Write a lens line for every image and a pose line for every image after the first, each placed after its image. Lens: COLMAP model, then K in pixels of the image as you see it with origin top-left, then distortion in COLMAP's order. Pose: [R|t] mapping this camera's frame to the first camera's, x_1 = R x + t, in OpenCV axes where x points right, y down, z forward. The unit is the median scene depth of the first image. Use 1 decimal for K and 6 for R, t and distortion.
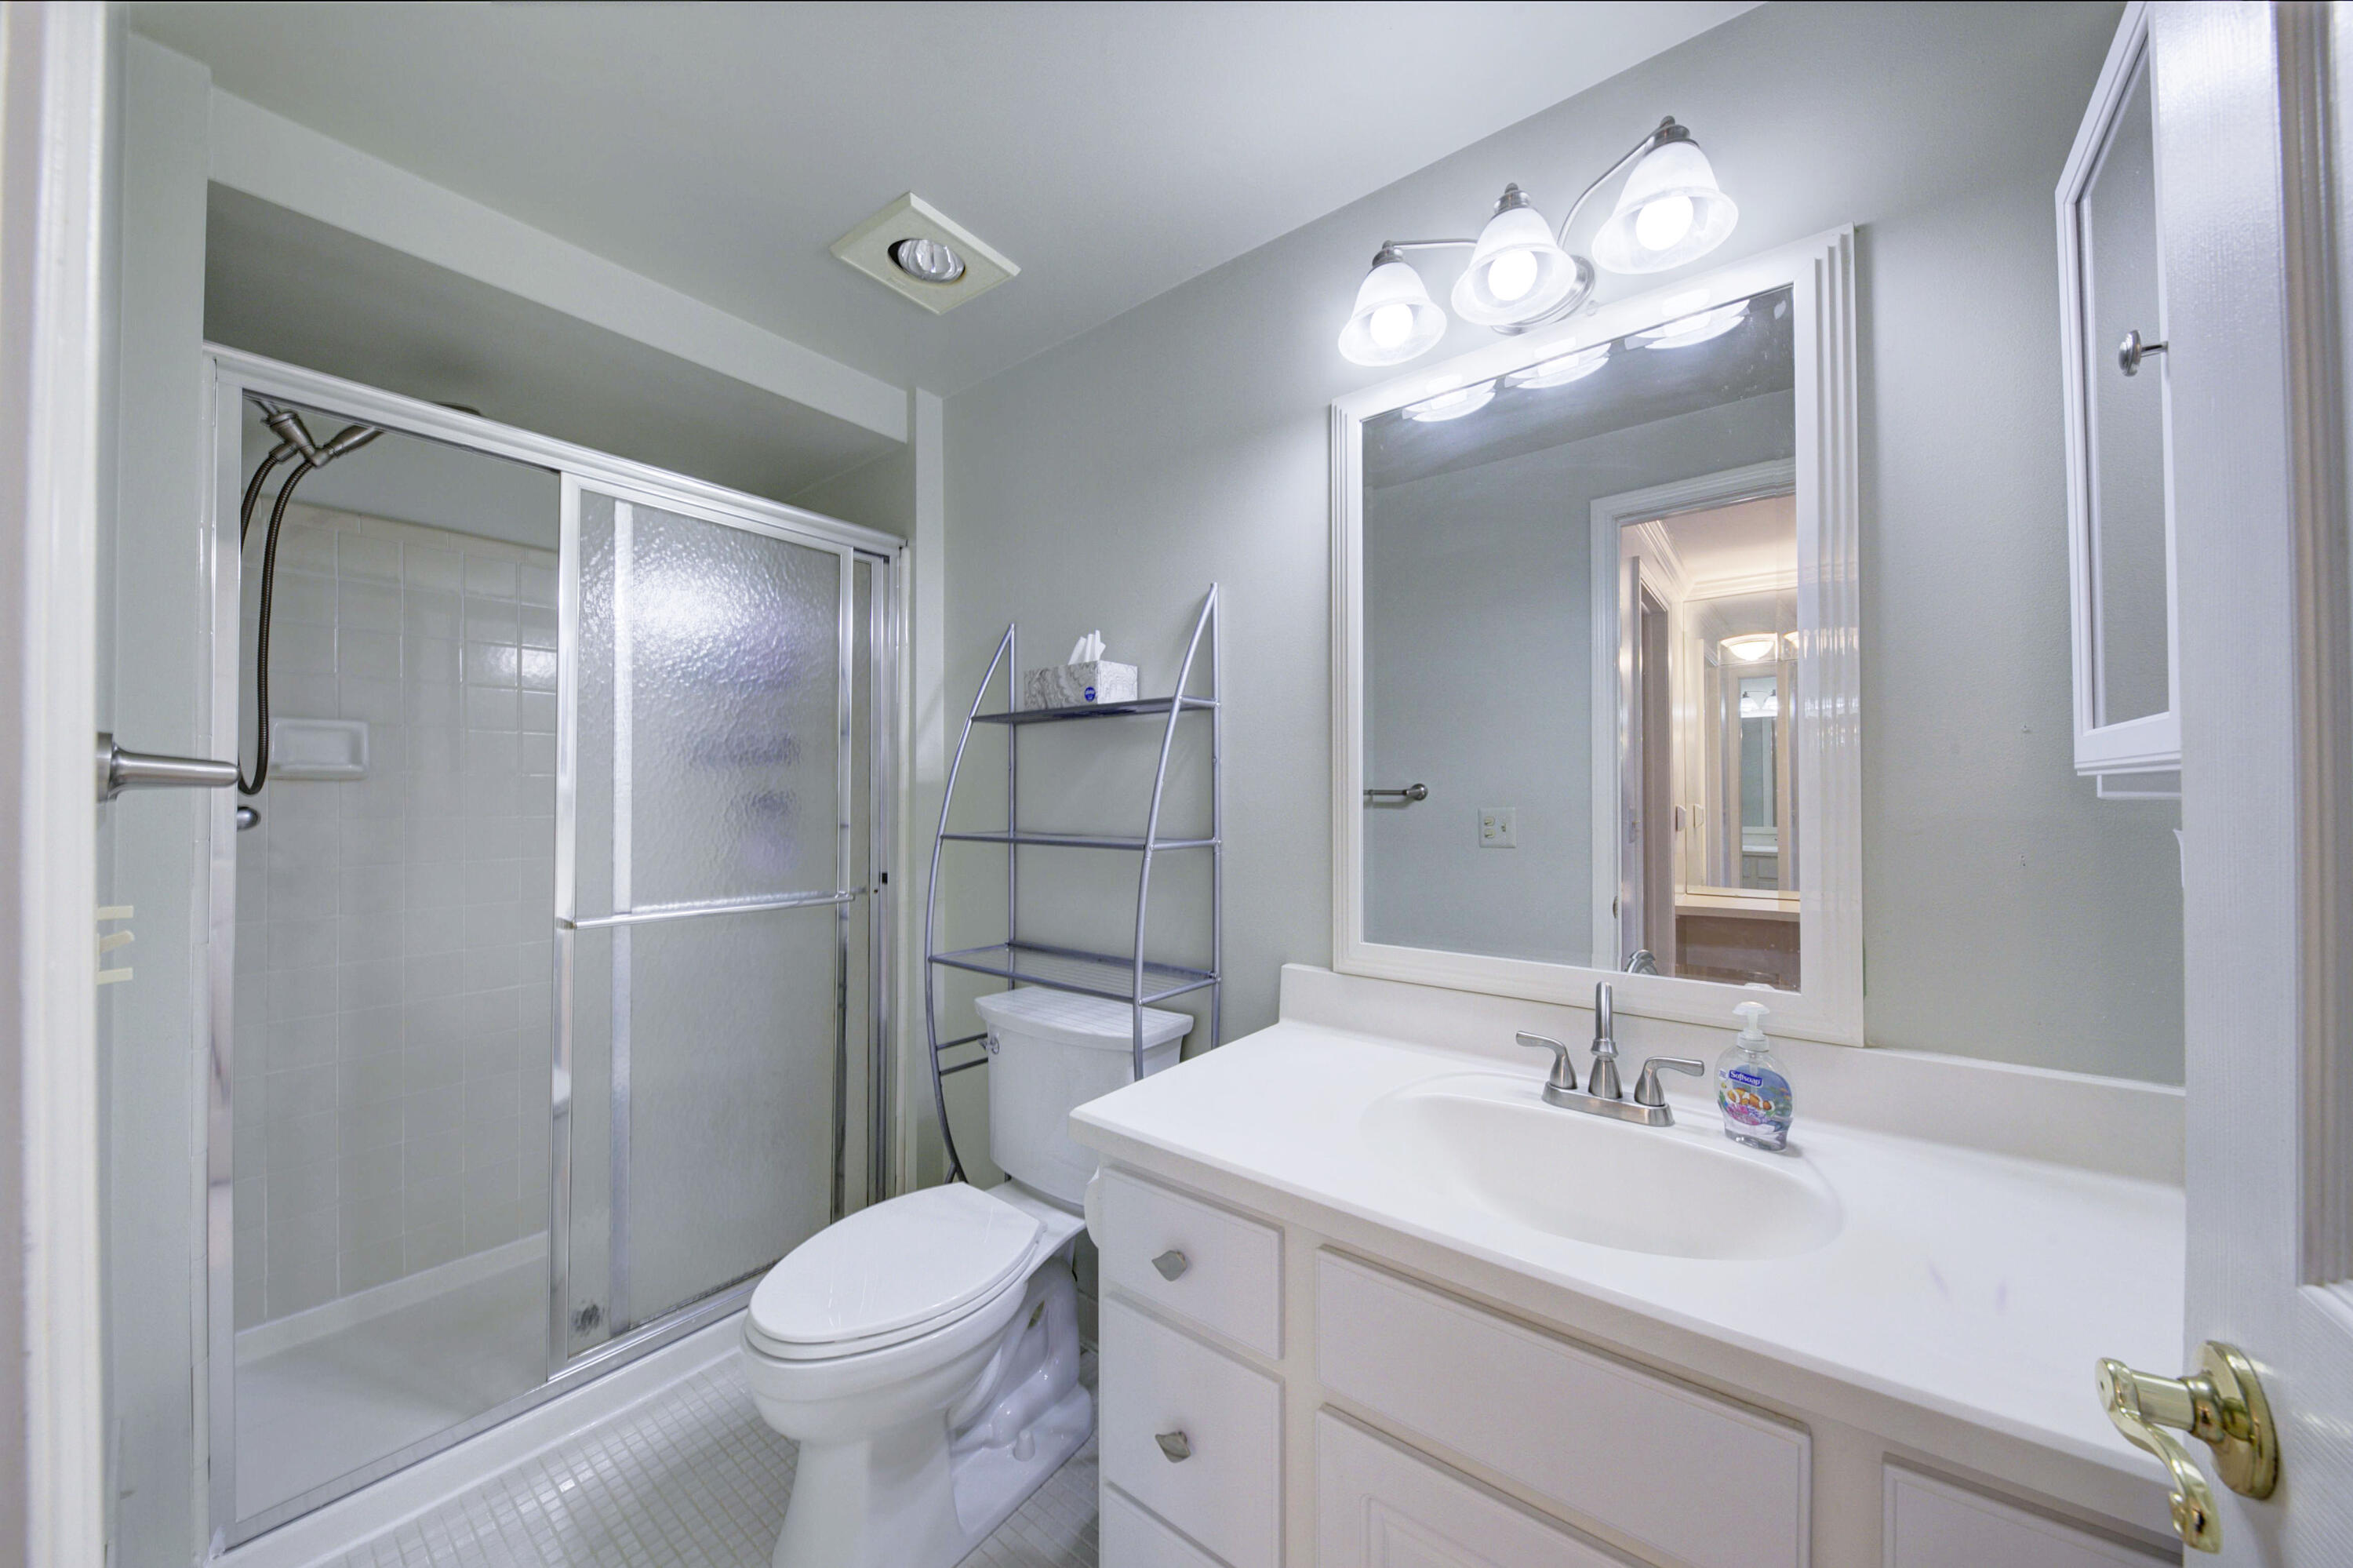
lens RADIAL K [[806.8, 0, 1176.8], [0, 806.8, 794.9], [0, 0, 1]] dist [0.012463, -0.008160]
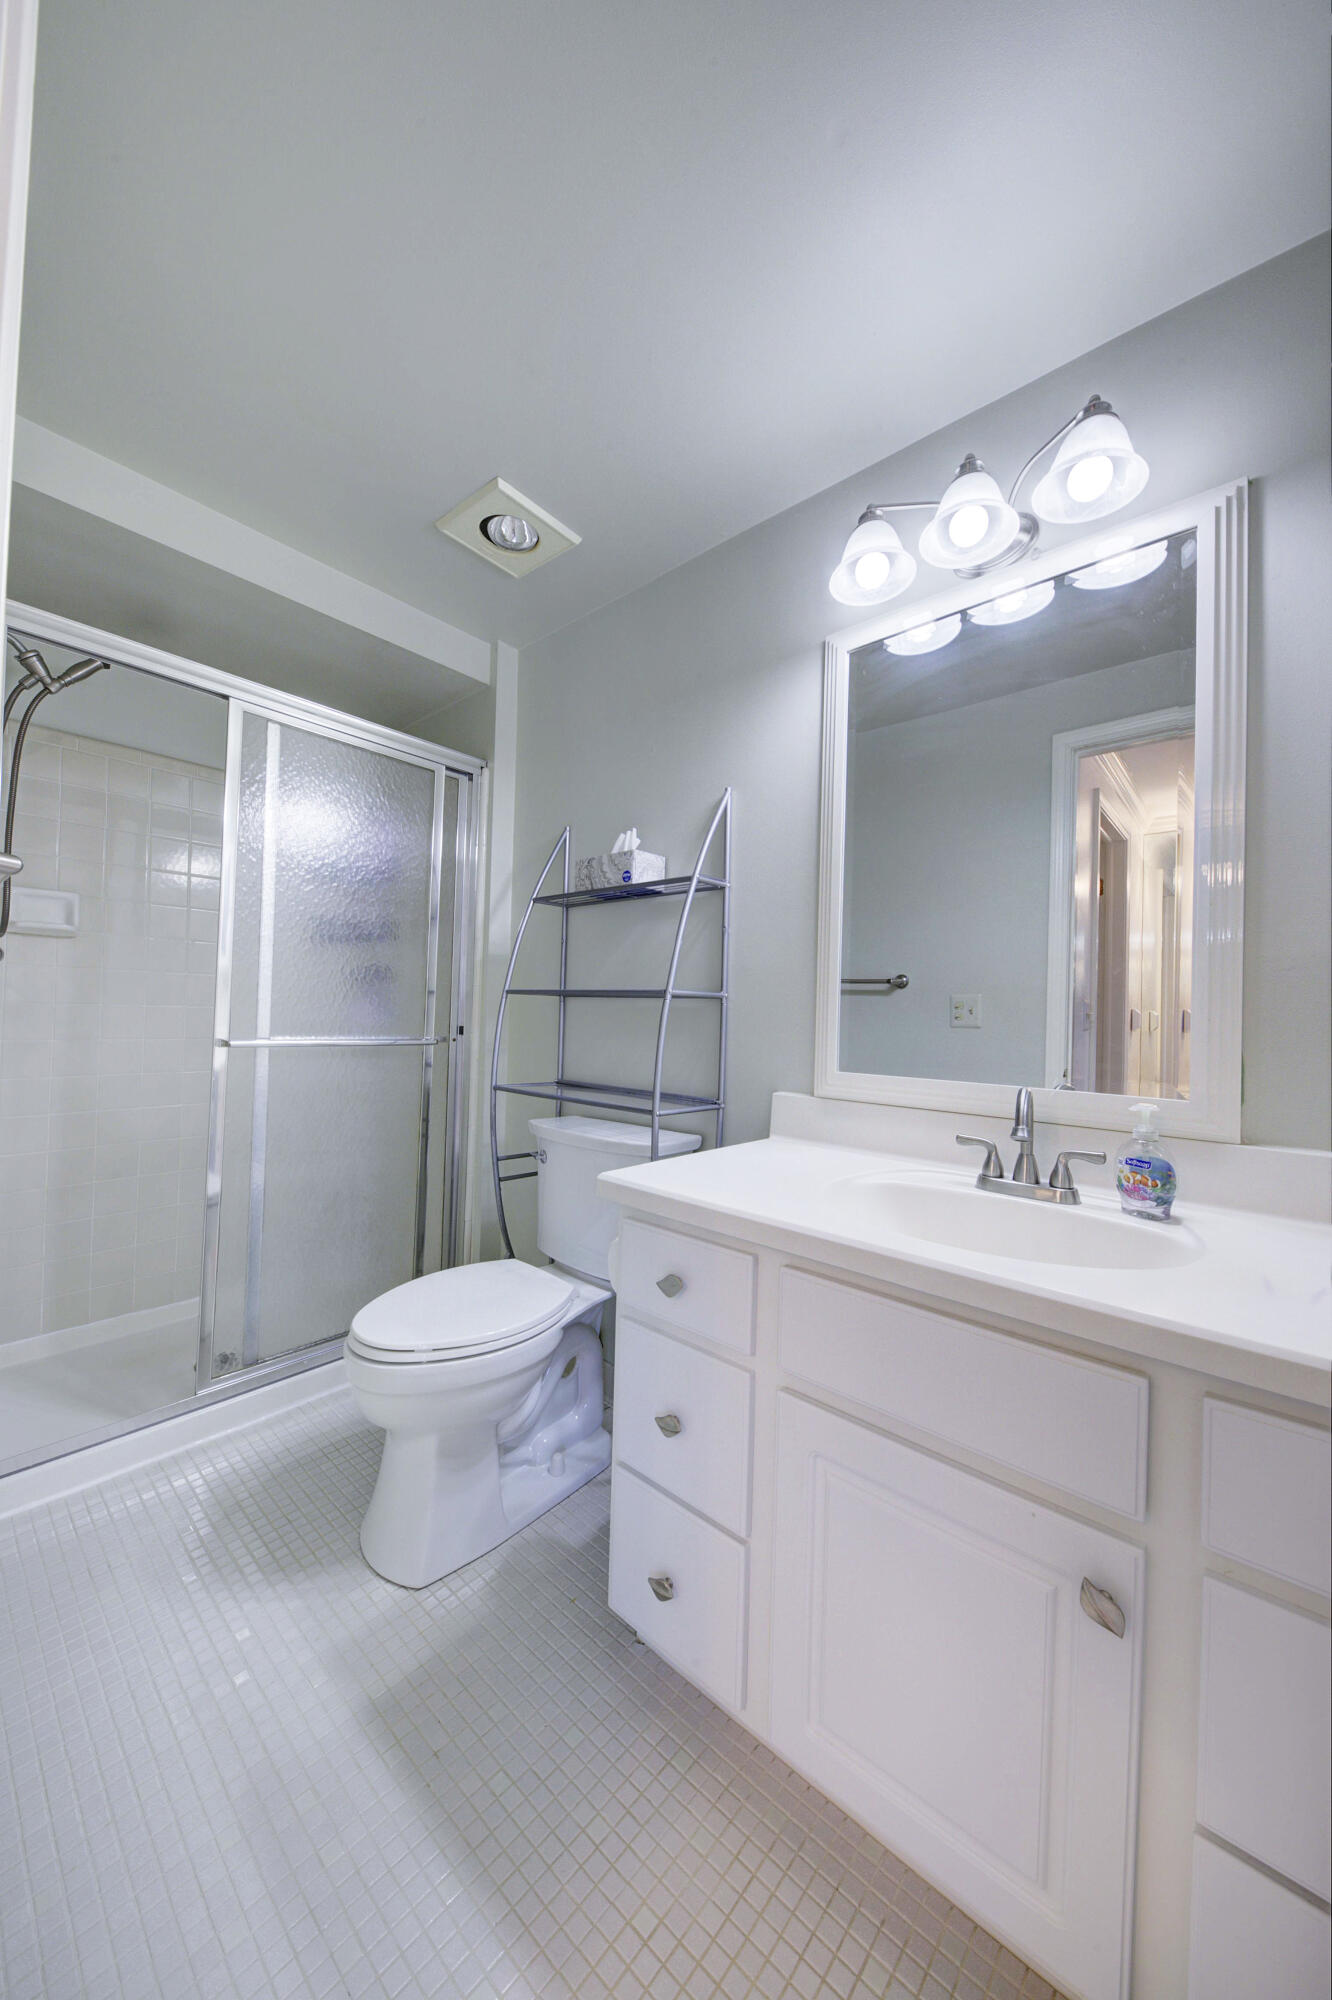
lens RADIAL K [[685.7, 0, 662.0], [0, 685.7, 1006.3], [0, 0, 1]] dist [0.012463, -0.008160]
pose [[0.997597, 0.029248, -0.062810, 0.021623], [-0.029639, 0.999547, -0.005298, 0.087543], [0.062627, 0.007147, 0.998011, -0.063923]]
